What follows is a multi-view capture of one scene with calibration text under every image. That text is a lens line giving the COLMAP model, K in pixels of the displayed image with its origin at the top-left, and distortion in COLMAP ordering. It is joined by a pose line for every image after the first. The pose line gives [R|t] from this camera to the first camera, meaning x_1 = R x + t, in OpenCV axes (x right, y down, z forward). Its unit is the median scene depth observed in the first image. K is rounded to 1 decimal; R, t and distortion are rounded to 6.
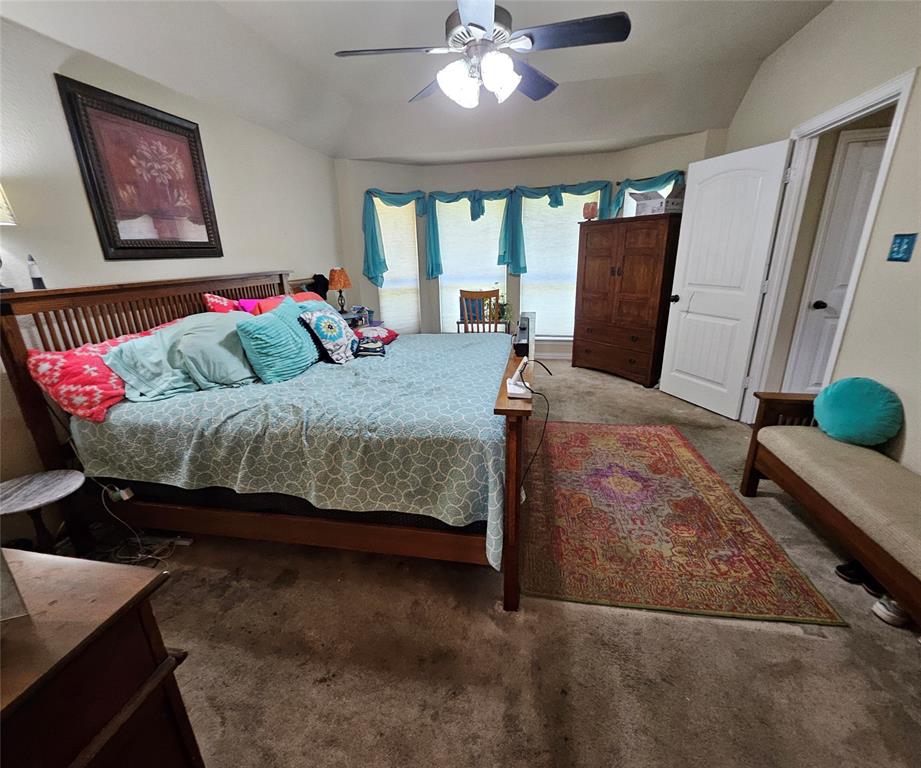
lens RADIAL K [[403.4, 0, 454.4], [0, 403.4, 380.6], [0, 0, 1]] dist [0.003785, -0.001132]
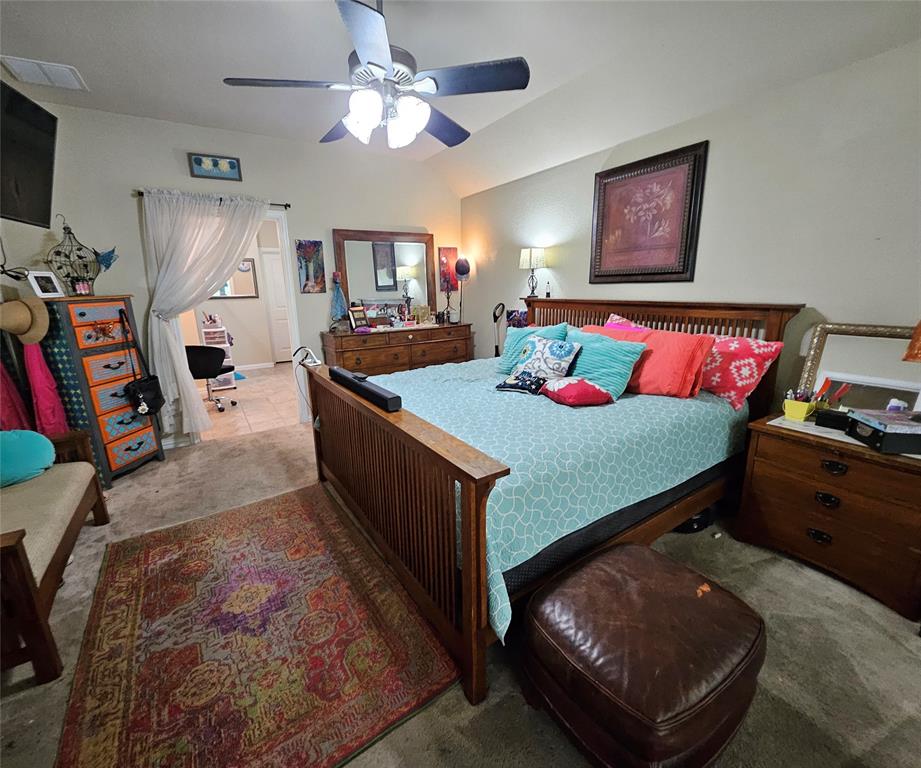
lens RADIAL K [[403.9, 0, 456.9], [0, 403.9, 383.1], [0, 0, 1]] dist [0.003247, -0.000574]
pose [[-0.714376, 0.210548, -0.667336, 0.589668], [-0.170406, 0.872608, 0.457731, -0.550498], [0.678697, 0.440710, -0.587491, 1.620350]]
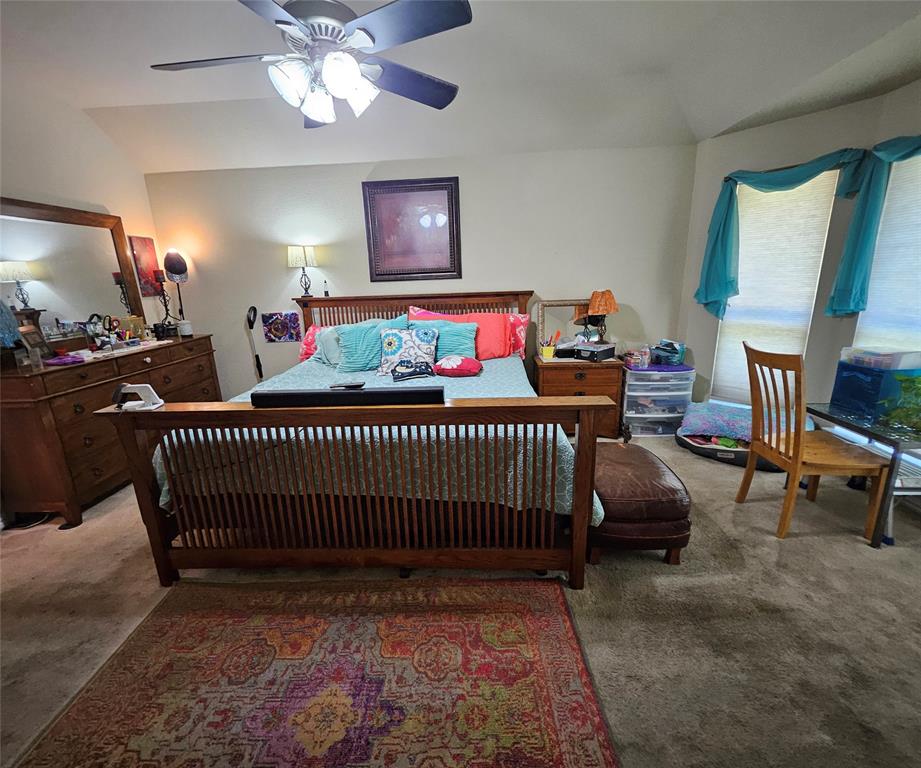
lens RADIAL K [[403.4, 0, 454.4], [0, 403.4, 380.6], [0, 0, 1]] dist [0.003785, -0.001132]
pose [[0.150948, 0.269835, -0.951001, 0.880867], [-0.270566, 0.936567, 0.222794, -0.357175], [0.950794, 0.223678, 0.214381, 0.991885]]
